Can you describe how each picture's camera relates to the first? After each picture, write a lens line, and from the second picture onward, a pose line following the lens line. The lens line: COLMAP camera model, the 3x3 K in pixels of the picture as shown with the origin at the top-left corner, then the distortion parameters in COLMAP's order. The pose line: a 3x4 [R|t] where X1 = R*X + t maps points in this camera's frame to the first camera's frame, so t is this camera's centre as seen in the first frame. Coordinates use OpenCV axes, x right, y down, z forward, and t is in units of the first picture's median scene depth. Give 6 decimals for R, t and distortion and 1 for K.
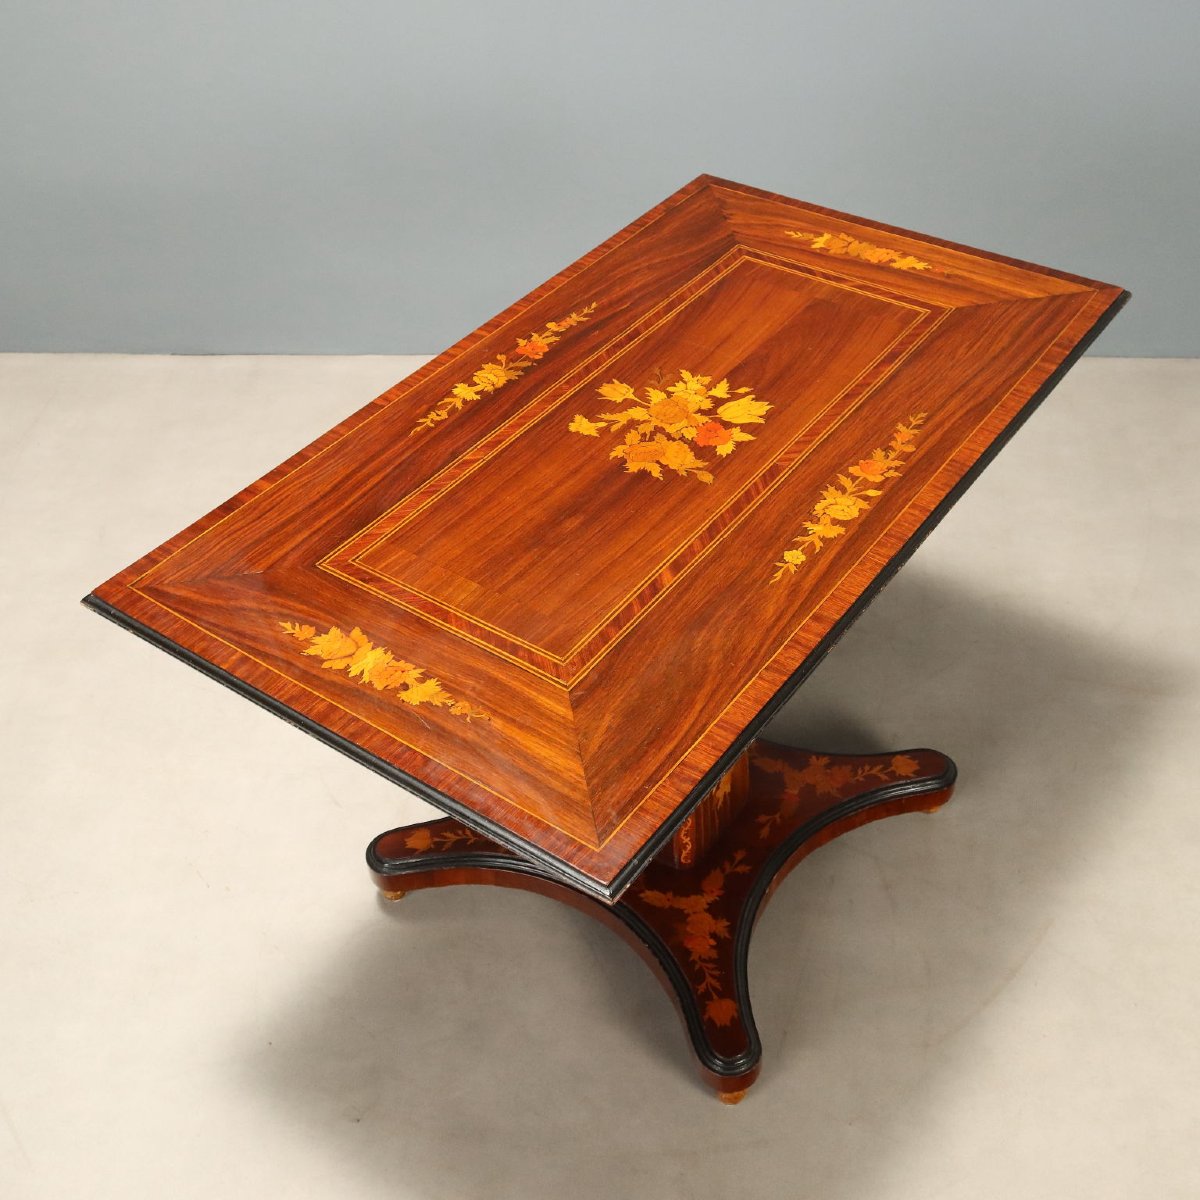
lens RADIAL K [[1459.2, 0, 600.0], [0, 1459.2, 600.0], [0, 0, 1]] dist [-0.002175, -0.000963]
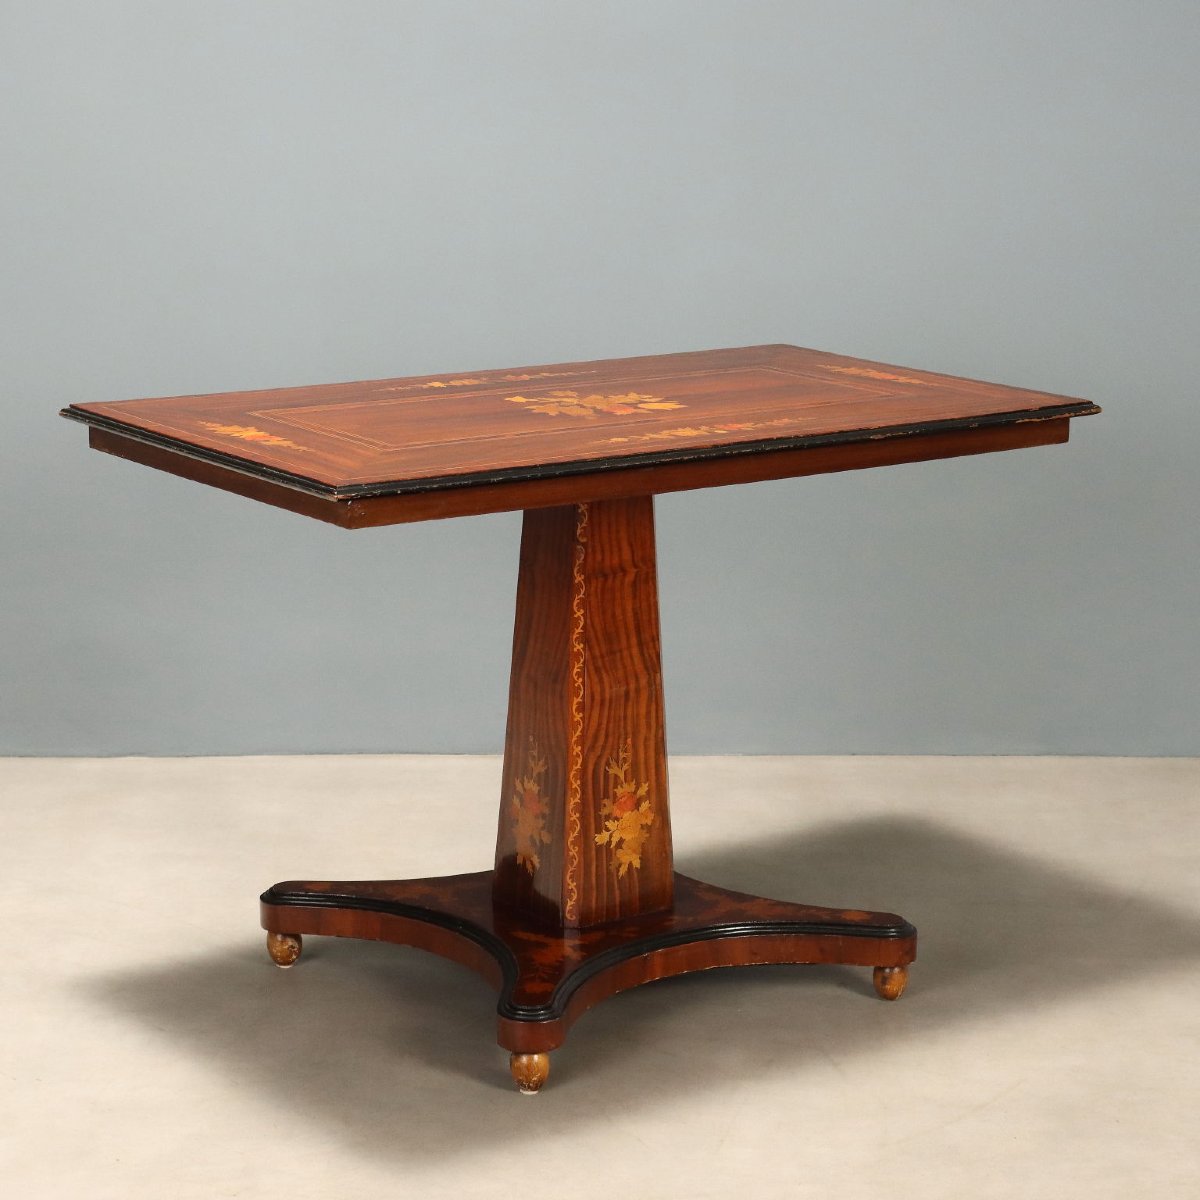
lens RADIAL K [[3269.9, 0, 600.0], [0, 3269.9, 600.0], [0, 0, 1]] dist [0.342844, -0.059042]
pose [[0.948557, 0.109589, -0.297034, 0.817278], [-0.238126, 0.865231, -0.441216, 1.115616], [0.208650, 0.489250, 0.846817, -1.051630]]
